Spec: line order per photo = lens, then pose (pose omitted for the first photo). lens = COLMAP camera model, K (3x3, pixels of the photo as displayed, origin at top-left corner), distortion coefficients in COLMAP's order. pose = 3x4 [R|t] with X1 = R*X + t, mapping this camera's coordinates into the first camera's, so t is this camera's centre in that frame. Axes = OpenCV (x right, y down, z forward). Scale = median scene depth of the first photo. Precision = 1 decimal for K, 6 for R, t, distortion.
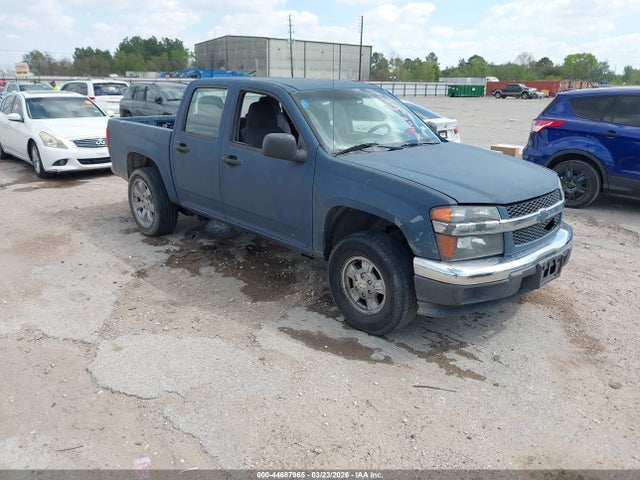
lens RADIAL K [[523.4, 0, 320.3], [0, 523.4, 245.3], [0, 0, 1]] dist [-0.013936, 0.009555]
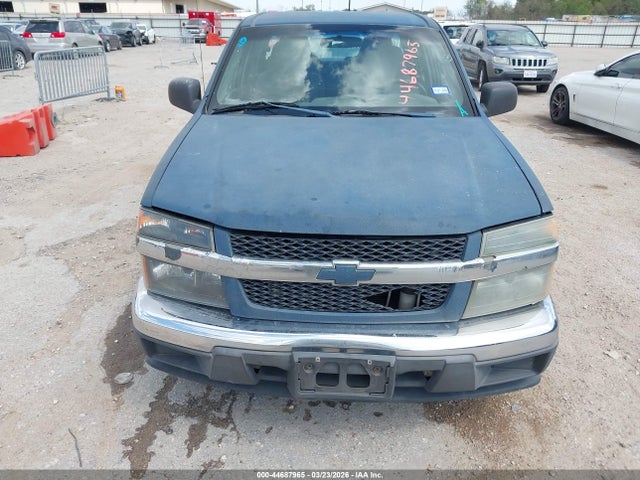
lens RADIAL K [[523.4, 0, 319.8], [0, 523.4, 242.0], [0, 0, 1]] dist [-0.013936, 0.009555]
pose [[0.688324, 0.272242, -0.672380, 0.751459], [-0.213021, 0.961897, 0.171394, -0.169893], [0.693421, 0.025257, 0.720090, 0.616729]]
